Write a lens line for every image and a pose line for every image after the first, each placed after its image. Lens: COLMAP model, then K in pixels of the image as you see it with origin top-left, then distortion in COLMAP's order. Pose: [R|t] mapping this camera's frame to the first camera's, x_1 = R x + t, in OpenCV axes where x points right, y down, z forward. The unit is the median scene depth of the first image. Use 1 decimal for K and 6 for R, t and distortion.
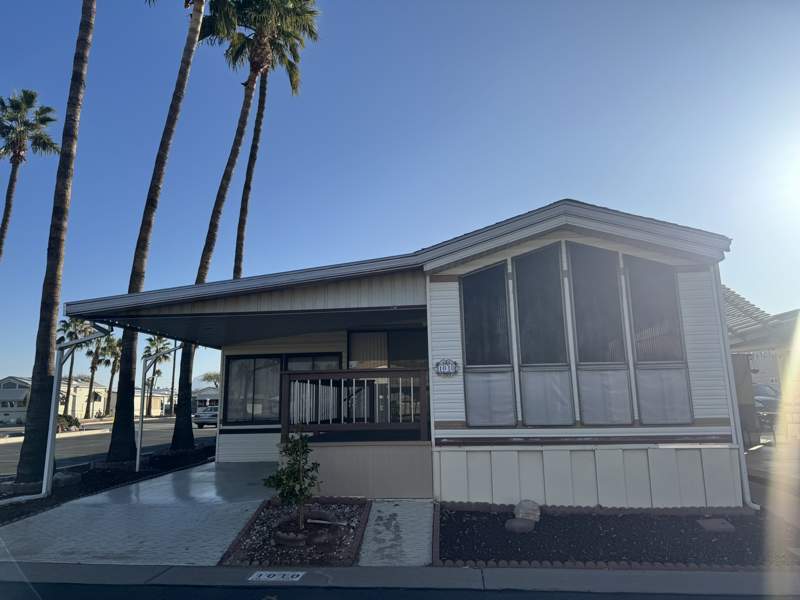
lens RADIAL K [[564.0, 0, 406.0], [0, 564.0, 298.4], [0, 0, 1]] dist [0.079047, -0.087229]
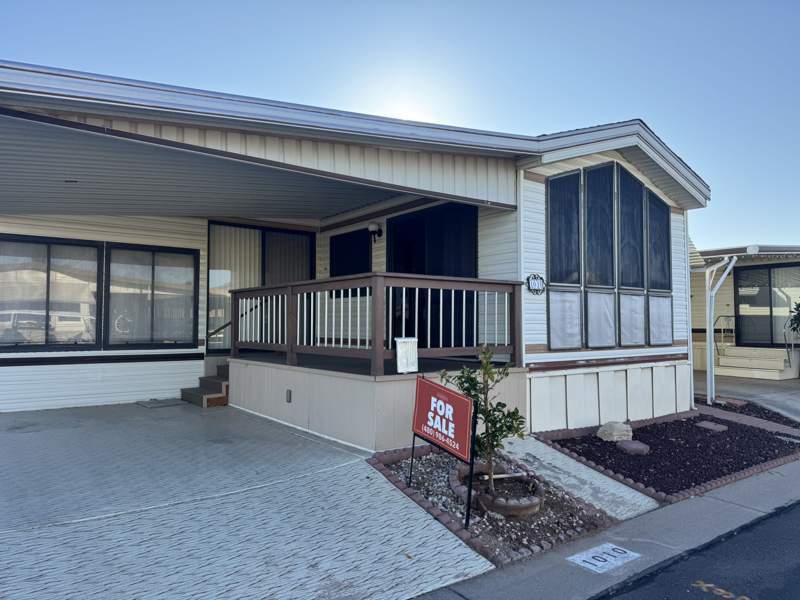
lens RADIAL K [[564.0, 0, 406.0], [0, 564.0, 298.4], [0, 0, 1]] dist [0.079047, -0.087229]
pose [[0.736553, 0.049183, 0.674589, -0.652949], [-0.137273, 0.987466, 0.077887, 0.105933], [-0.662303, -0.149971, 0.734073, 0.498579]]
